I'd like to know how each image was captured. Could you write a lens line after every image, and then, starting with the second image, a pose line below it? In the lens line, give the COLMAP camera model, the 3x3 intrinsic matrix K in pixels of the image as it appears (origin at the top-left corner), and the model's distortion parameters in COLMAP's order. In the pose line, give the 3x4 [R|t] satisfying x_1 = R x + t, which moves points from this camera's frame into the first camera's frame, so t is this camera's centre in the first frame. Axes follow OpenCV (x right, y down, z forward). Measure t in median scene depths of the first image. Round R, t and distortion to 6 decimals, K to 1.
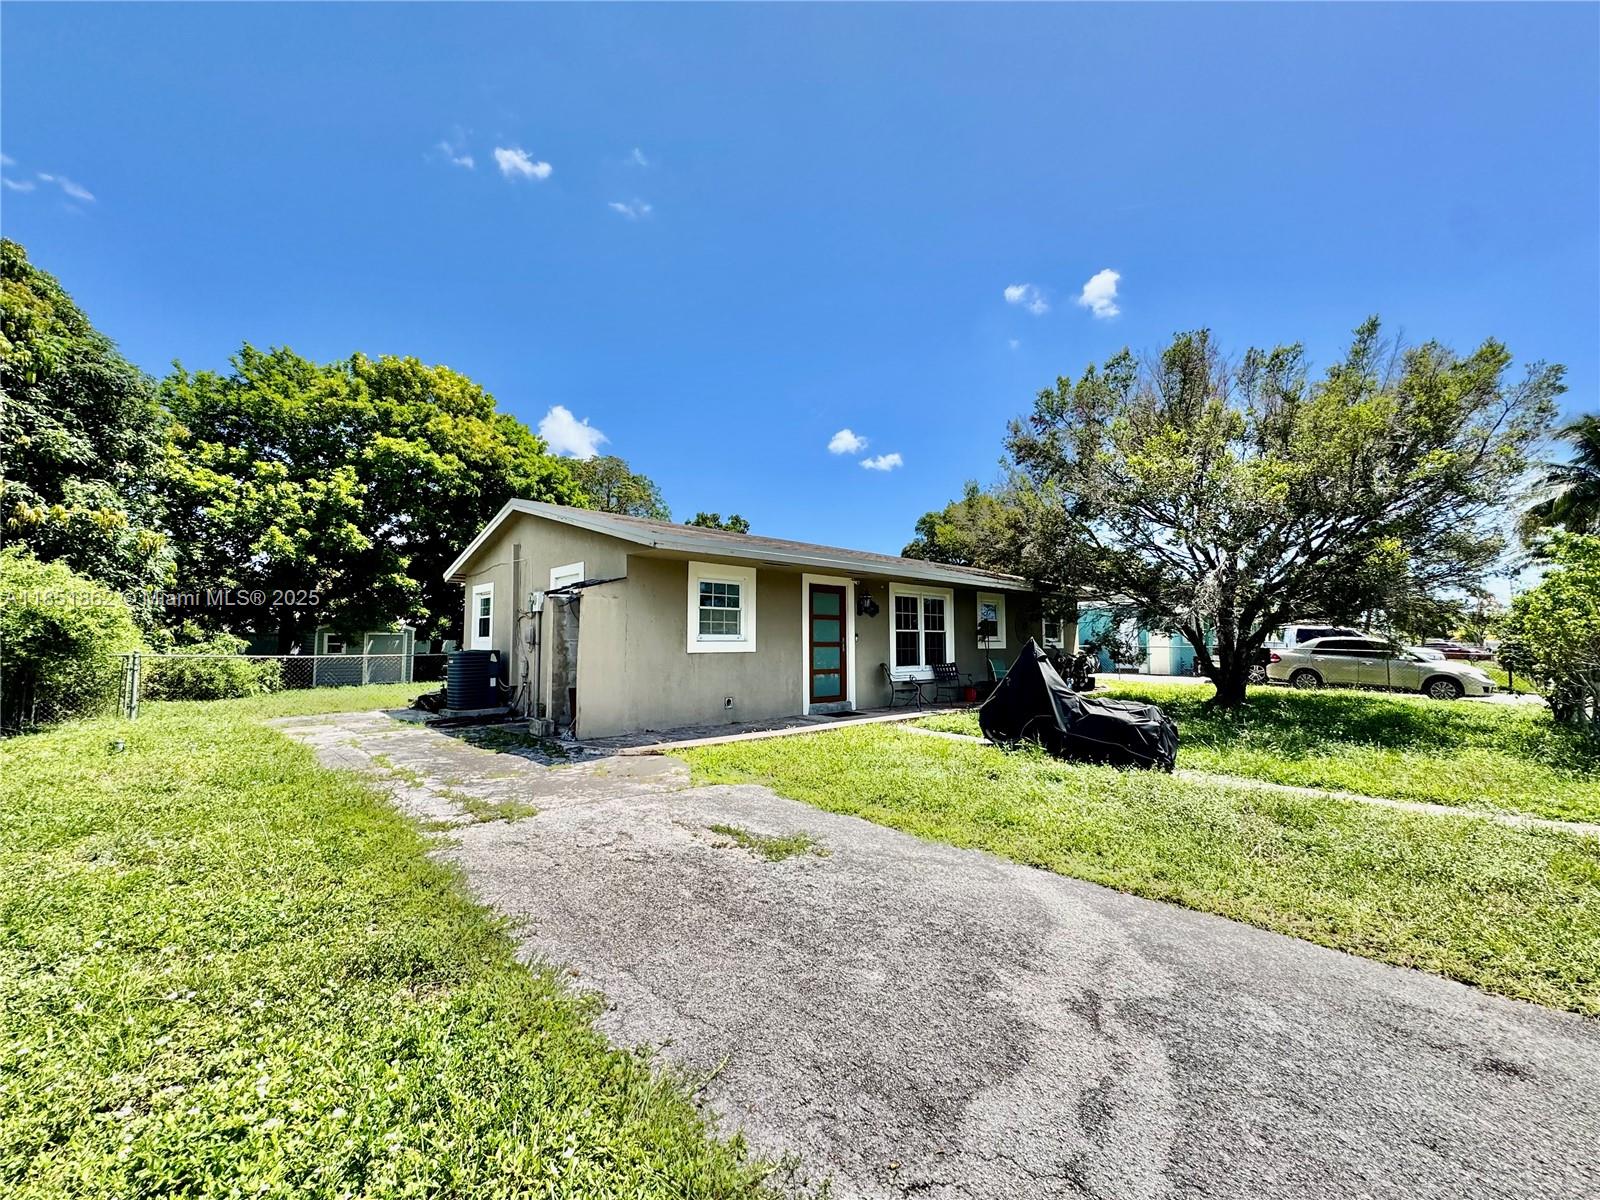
lens RADIAL K [[634.5, 0, 800.0], [0, 634.5, 600.0], [0, 0, 1]] dist [-0.005349, 0.000567]
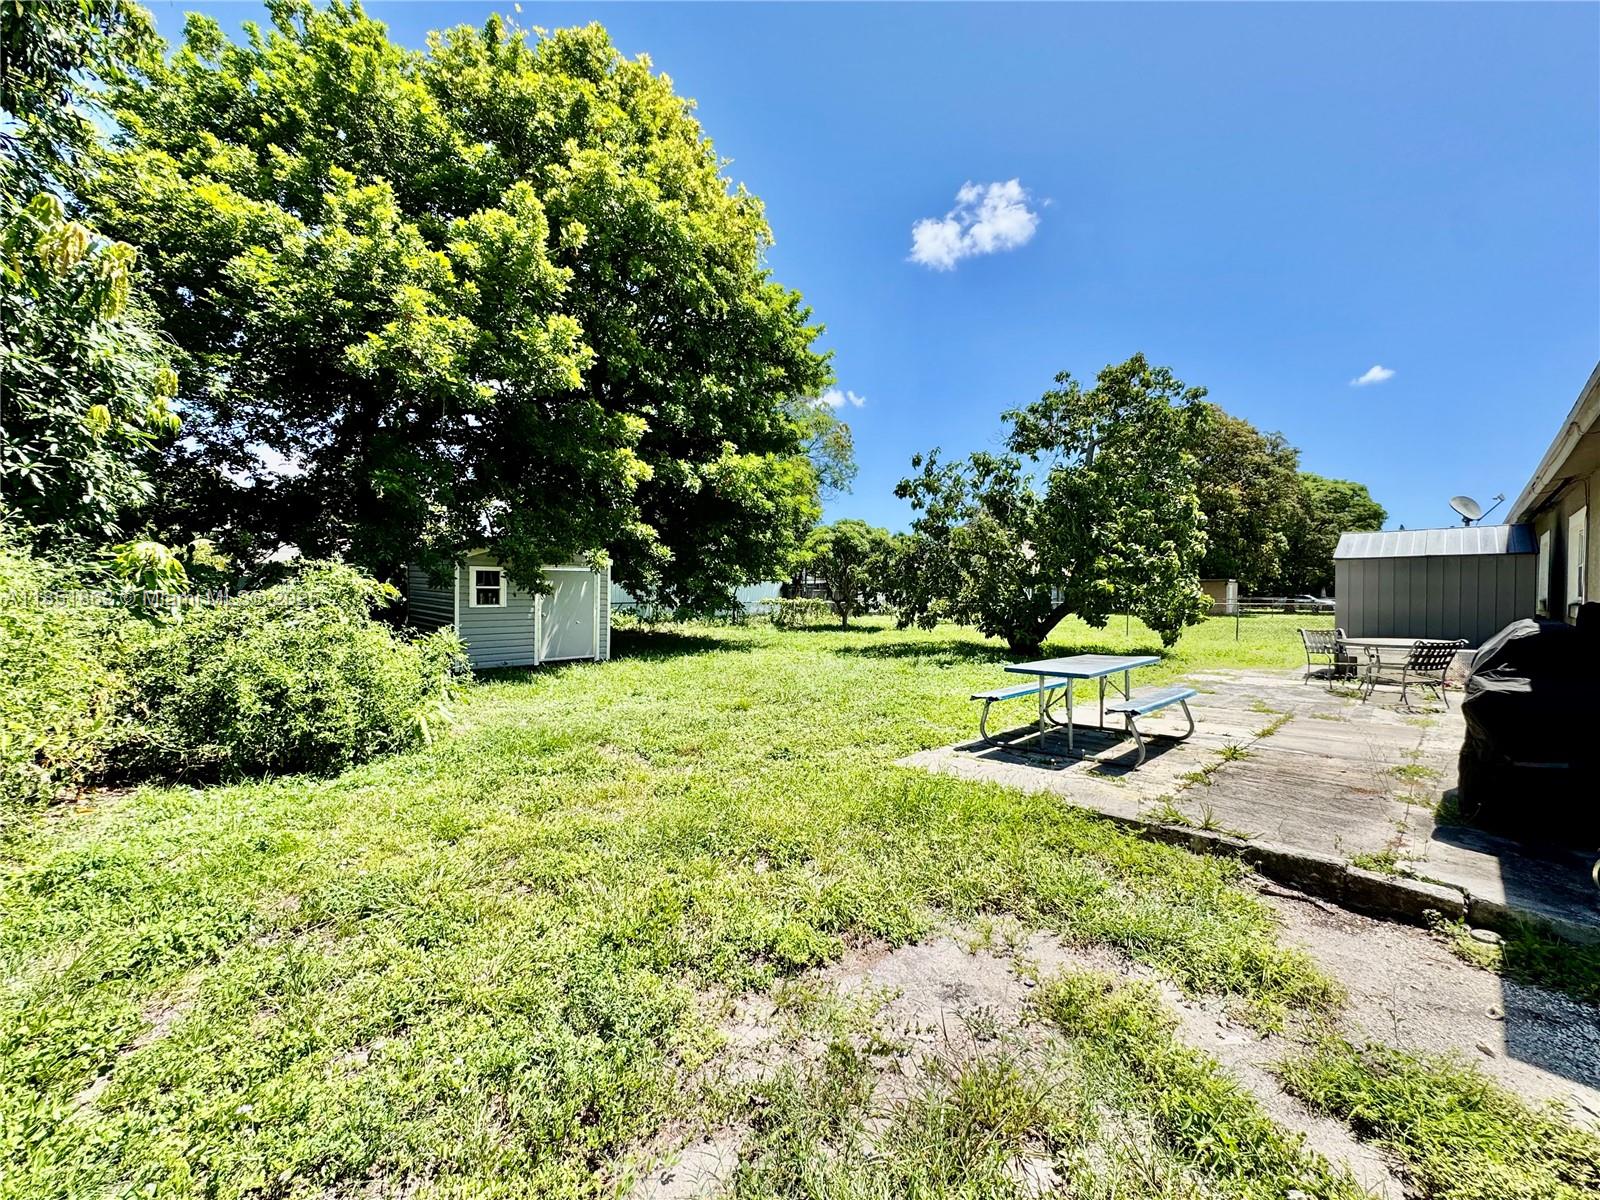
lens RADIAL K [[634.5, 0, 800.0], [0, 634.5, 600.0], [0, 0, 1]] dist [-0.005349, 0.000567]
pose [[0.999228, 0.028354, 0.027202, -0.774444], [-0.030648, 0.995650, 0.087992, 0.041316], [-0.024589, -0.088757, 0.995750, 0.753709]]
